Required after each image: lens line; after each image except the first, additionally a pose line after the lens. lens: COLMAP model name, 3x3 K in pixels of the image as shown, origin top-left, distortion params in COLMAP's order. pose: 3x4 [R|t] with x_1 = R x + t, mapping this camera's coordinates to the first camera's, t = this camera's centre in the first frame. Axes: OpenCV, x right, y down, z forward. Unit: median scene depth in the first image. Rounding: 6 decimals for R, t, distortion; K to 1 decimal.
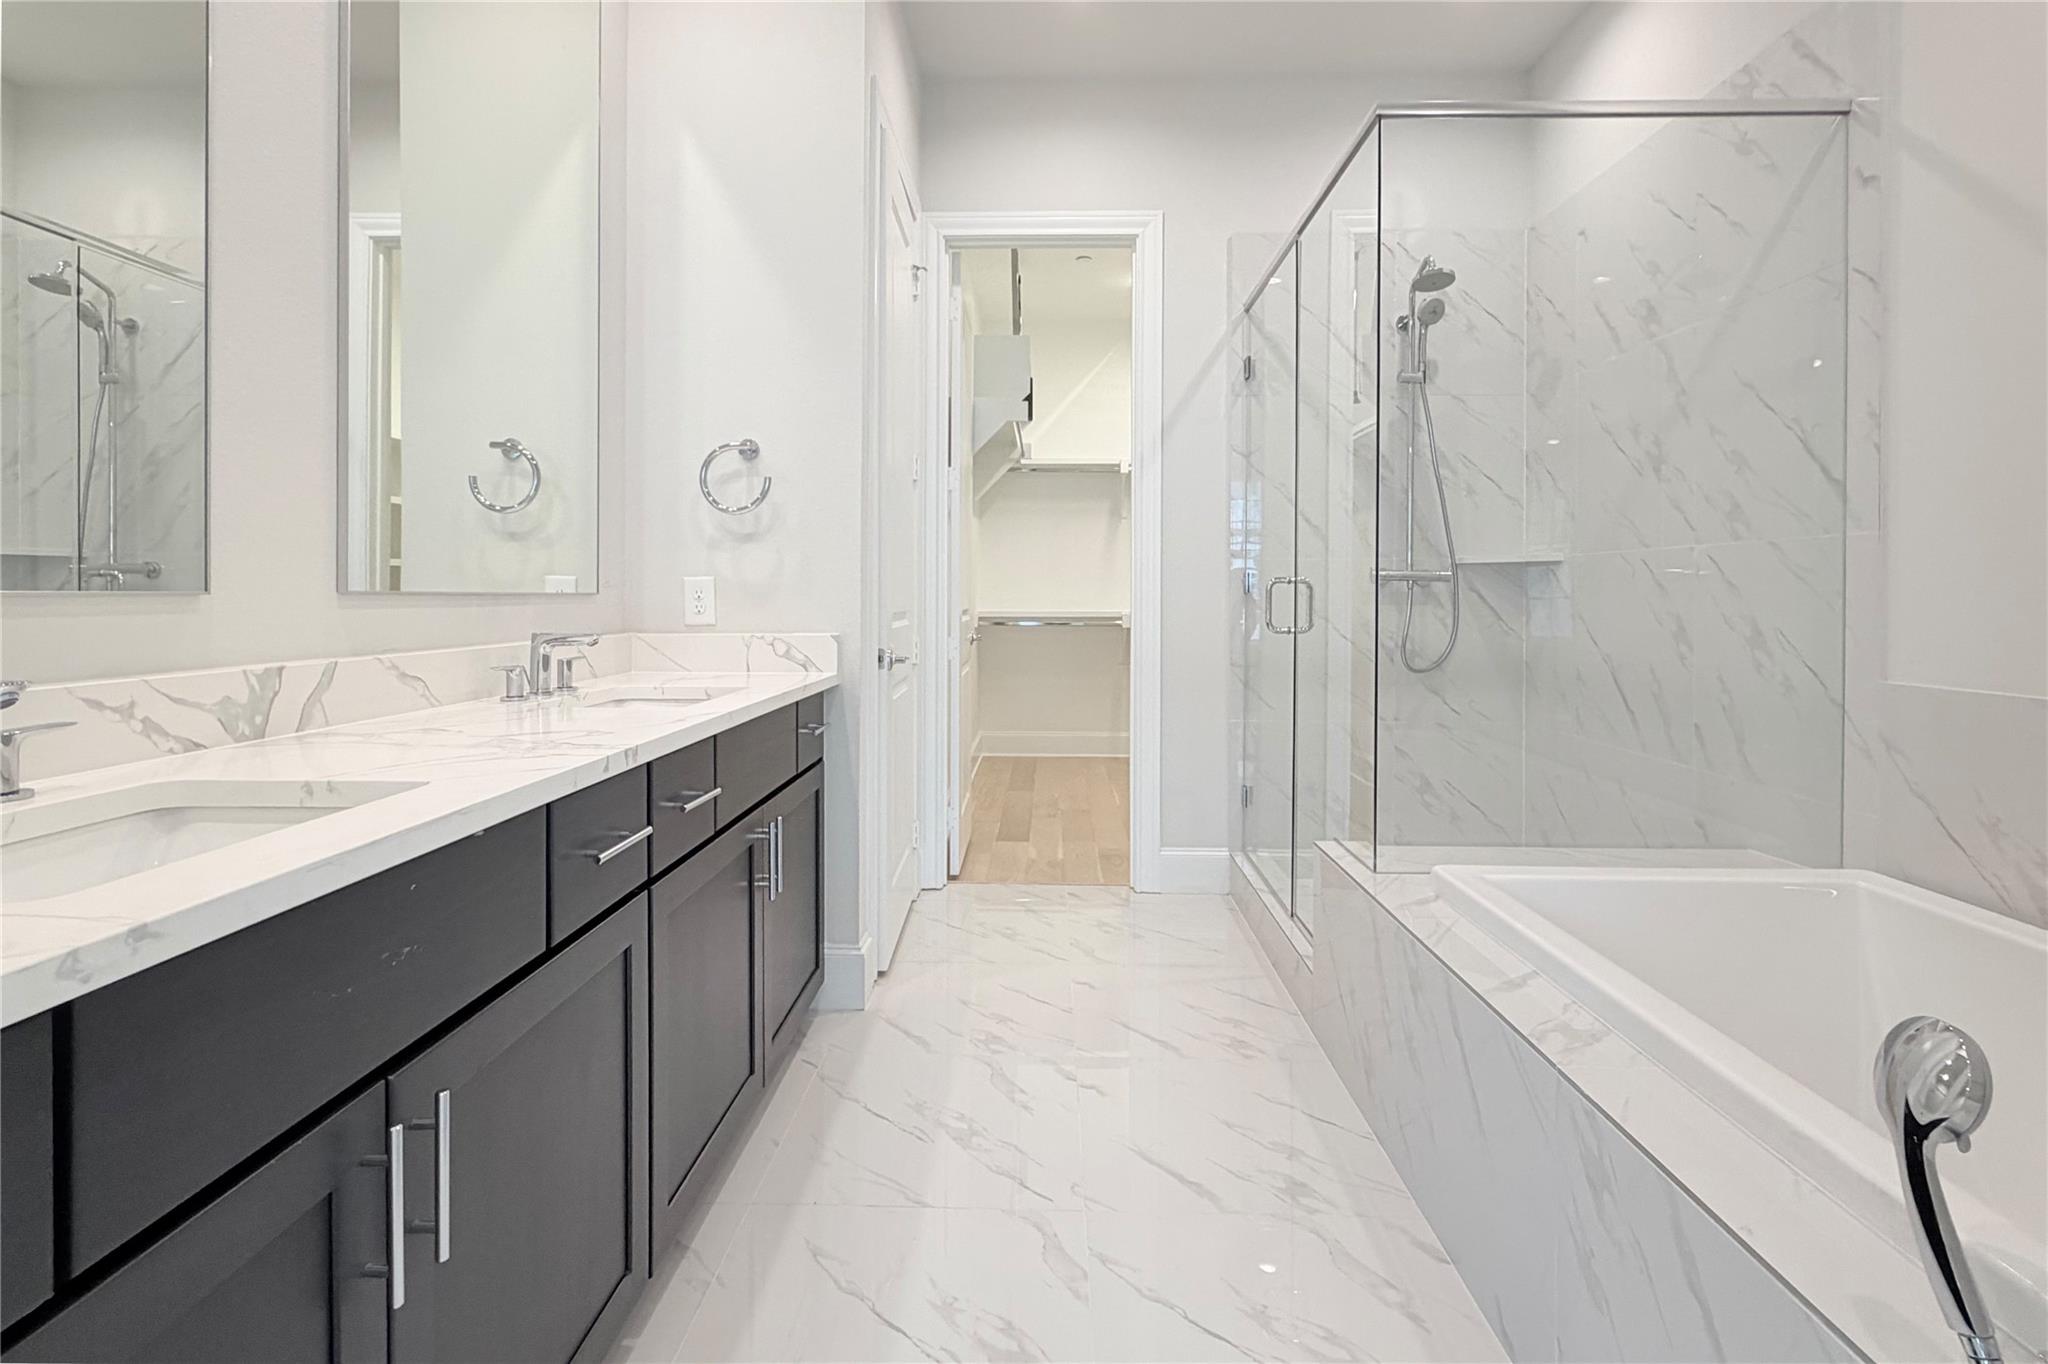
lens RADIAL K [[1005.0, 0, 1024.2], [0, 1005.0, 589.5], [0, 0, 1]] dist [-0.000678, 0.011414]
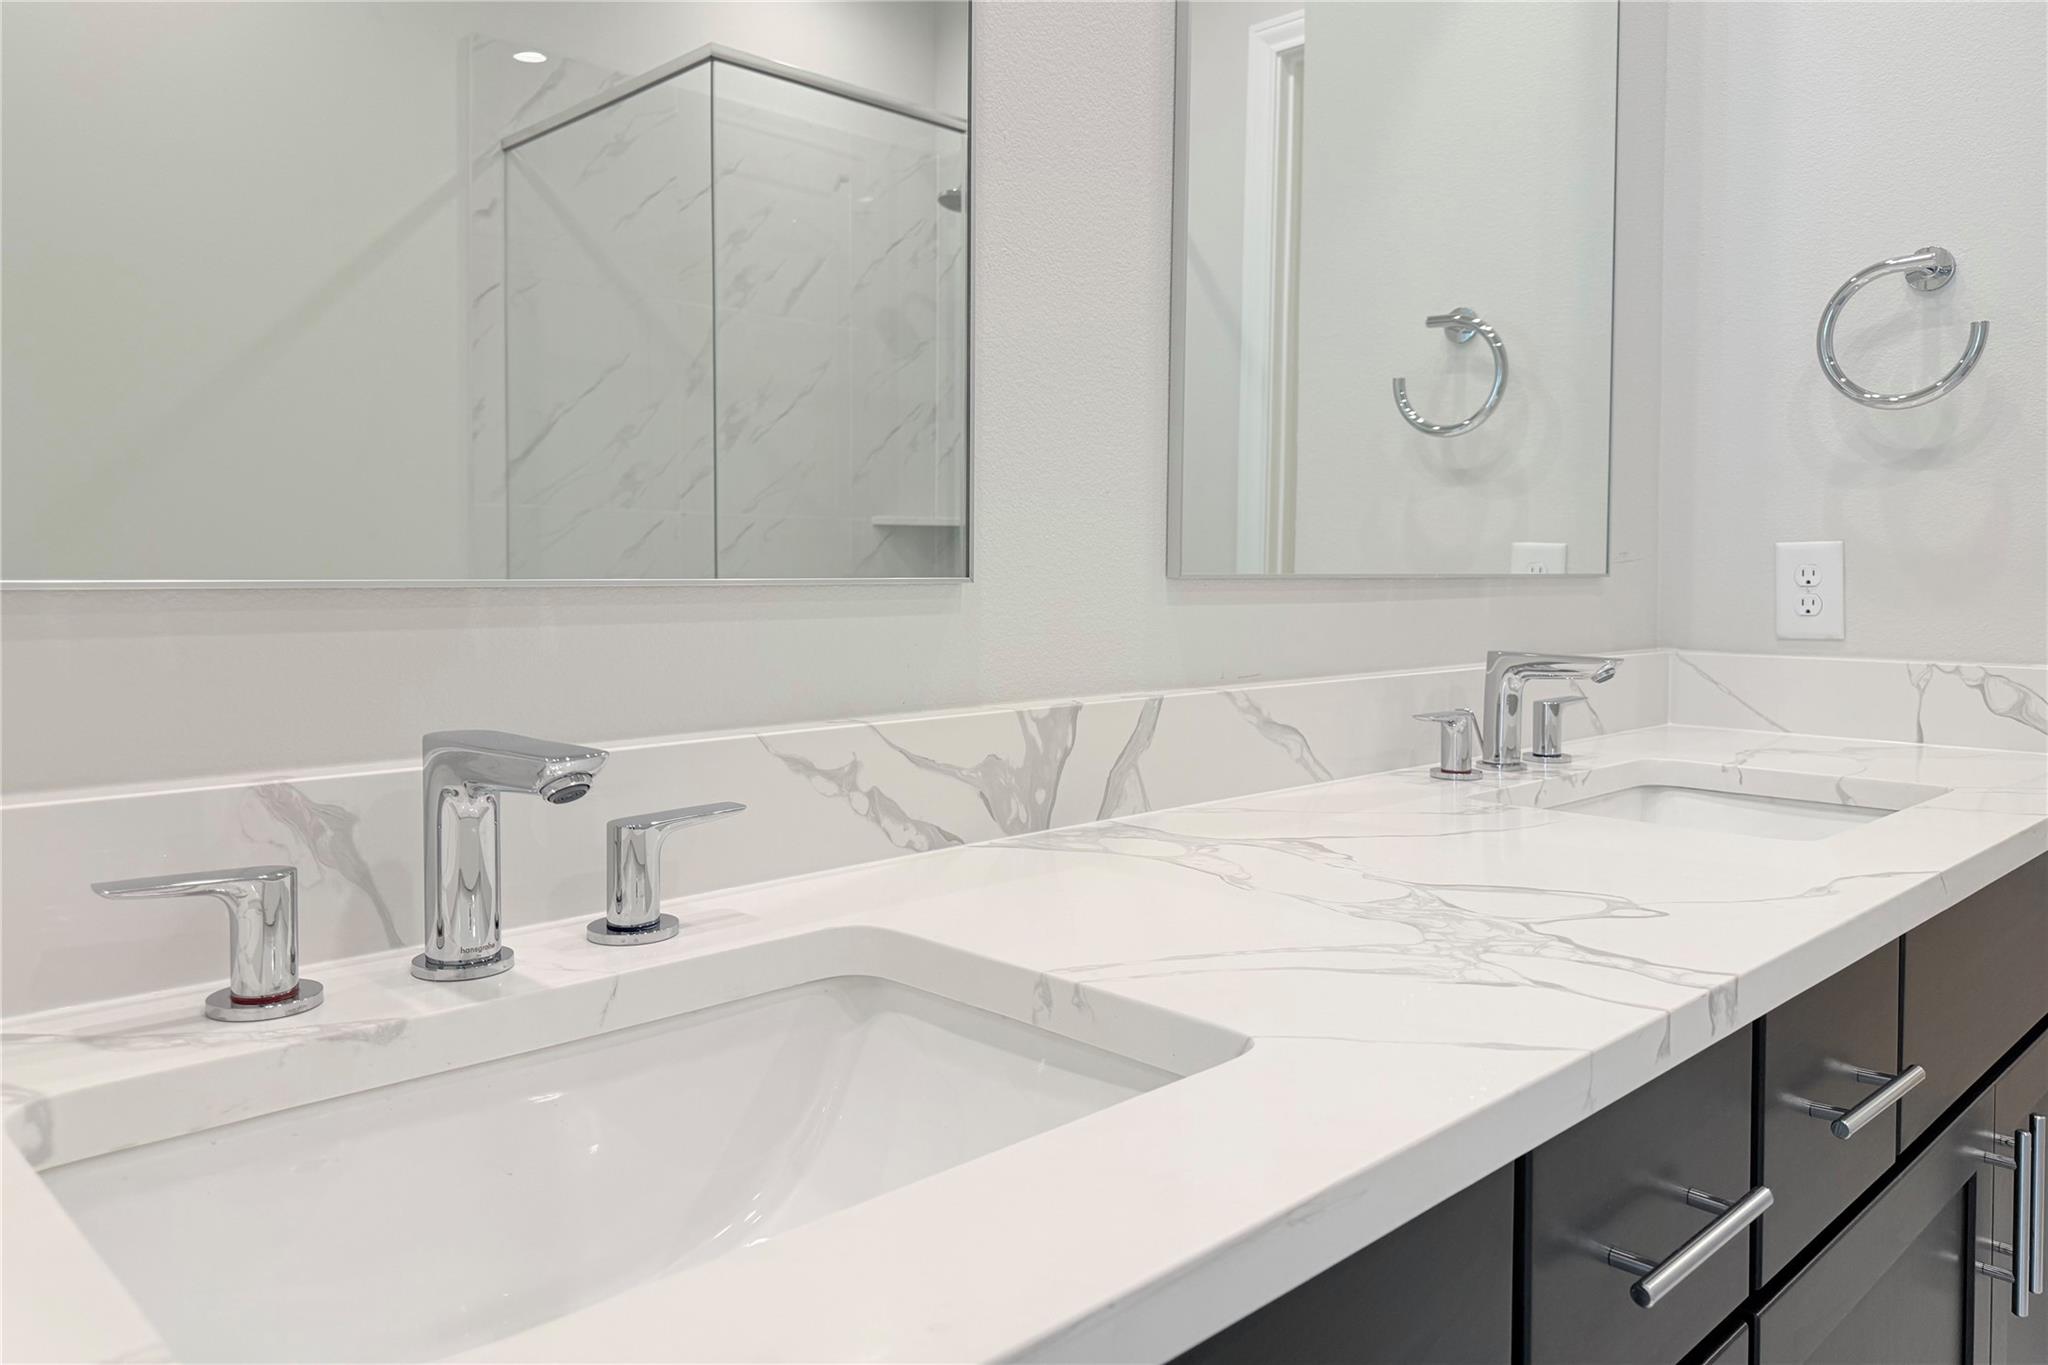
lens RADIAL K [[1438.1, 0, 1019.7], [0, 1438.1, 594.9], [0, 0, 1]] dist [0.070311, -0.086949]
pose [[0.717122, 0.018464, -0.696703, -0.151808], [-0.000689, 0.999667, 0.025784, -0.006640], [0.696947, -0.018010, 0.716896, 0.315865]]
